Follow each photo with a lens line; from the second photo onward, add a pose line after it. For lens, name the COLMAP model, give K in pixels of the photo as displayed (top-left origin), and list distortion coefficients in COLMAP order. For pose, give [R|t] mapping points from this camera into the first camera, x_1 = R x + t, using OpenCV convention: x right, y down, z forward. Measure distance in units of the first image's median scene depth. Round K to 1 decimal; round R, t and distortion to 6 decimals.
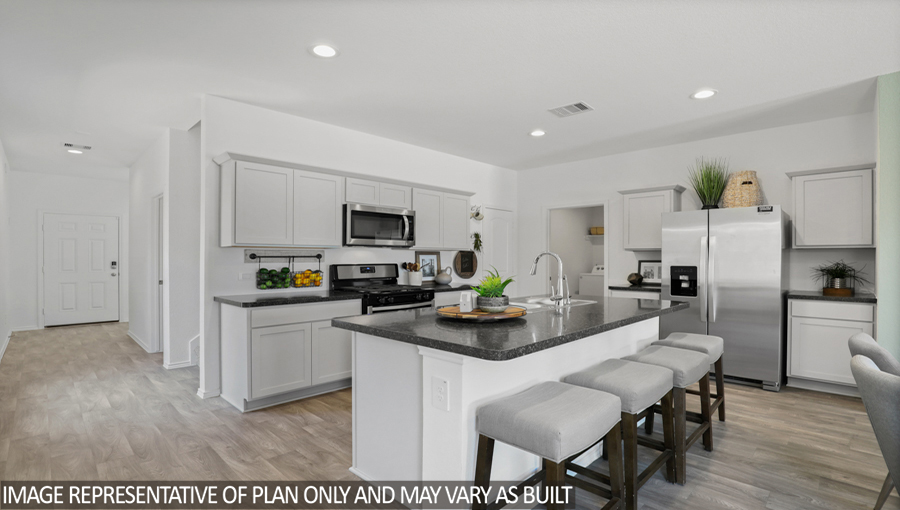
lens RADIAL K [[413.3, 0, 450.8], [0, 413.3, 256.1], [0, 0, 1]] dist [-0.028135, 0.004295]
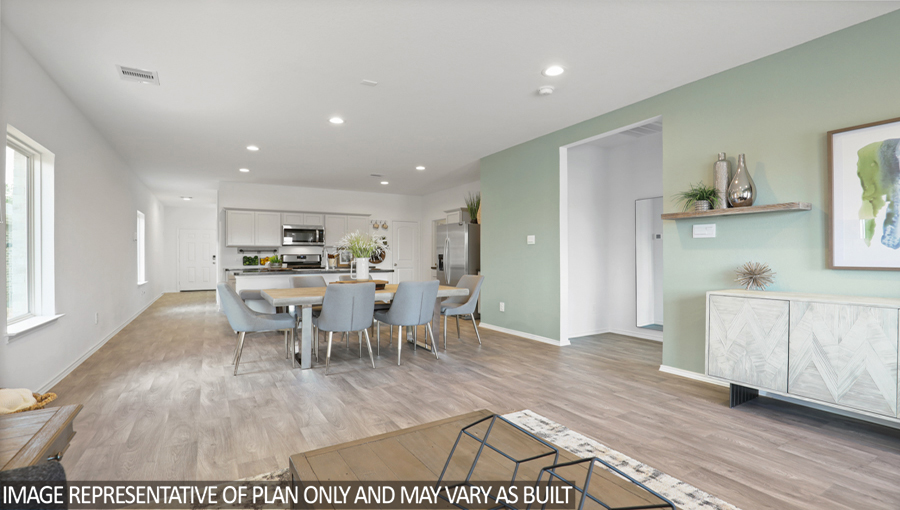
lens RADIAL K [[413.3, 0, 449.0], [0, 413.3, 256.3], [0, 0, 1]] dist [-0.028135, 0.004295]
pose [[0.965610, -0.003524, -0.259970, 1.043414], [0.005068, 0.999973, 0.005271, 0.021394], [0.259945, -0.006408, 0.965602, -0.754205]]
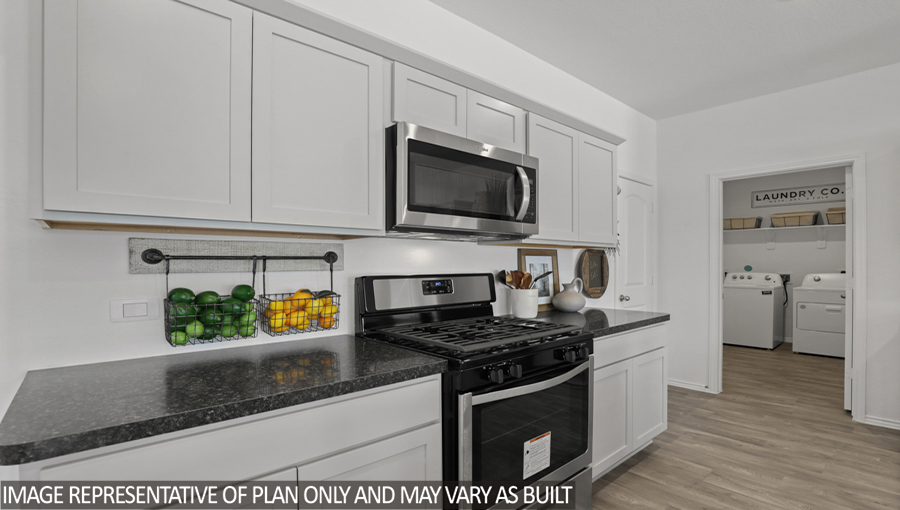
lens RADIAL K [[413.3, 0, 443.9], [0, 413.3, 268.4], [0, 0, 1]] dist [-0.028135, 0.004295]
pose [[0.996671, -0.001419, -0.081520, -0.165342], [0.002664, 0.999881, 0.015169, 0.005877], [0.081488, -0.015336, 0.996556, 0.573462]]
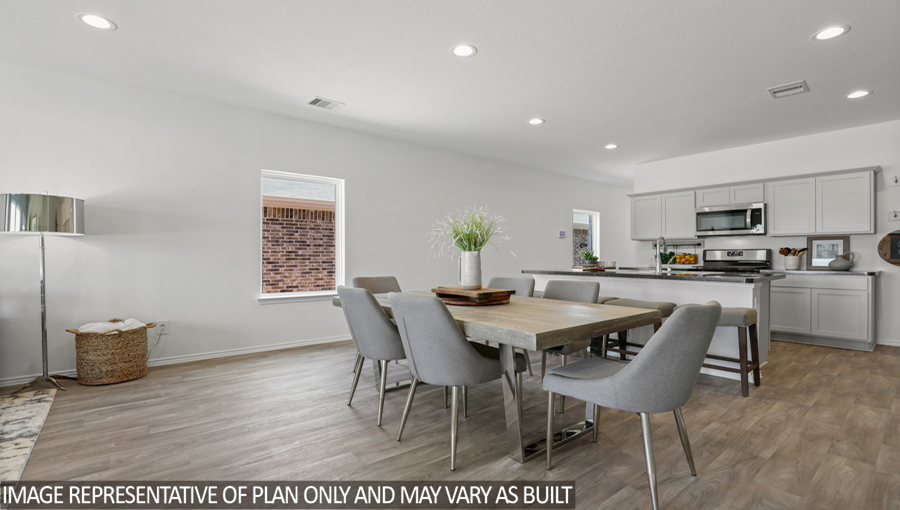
lens RADIAL K [[413.3, 0, 461.4], [0, 413.3, 259.5], [0, 0, 1]] dist [-0.028135, 0.004295]
pose [[-0.088629, 0.009400, -0.996020, 1.216568], [0.008051, 0.999930, 0.008721, 0.034510], [0.996032, -0.007246, -0.088698, 0.271694]]
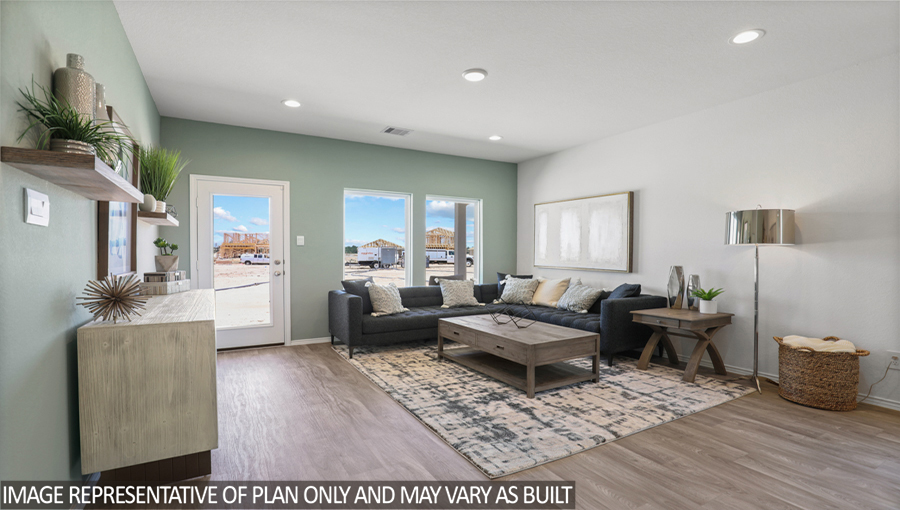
lens RADIAL K [[413.3, 0, 454.8], [0, 413.3, 252.9], [0, 0, 1]] dist [-0.028135, 0.004295]
pose [[-0.970666, -0.010559, 0.240199, 0.913799], [-0.013158, 0.999871, -0.009219, 0.017233], [-0.240070, -0.012109, -0.970680, 0.393558]]
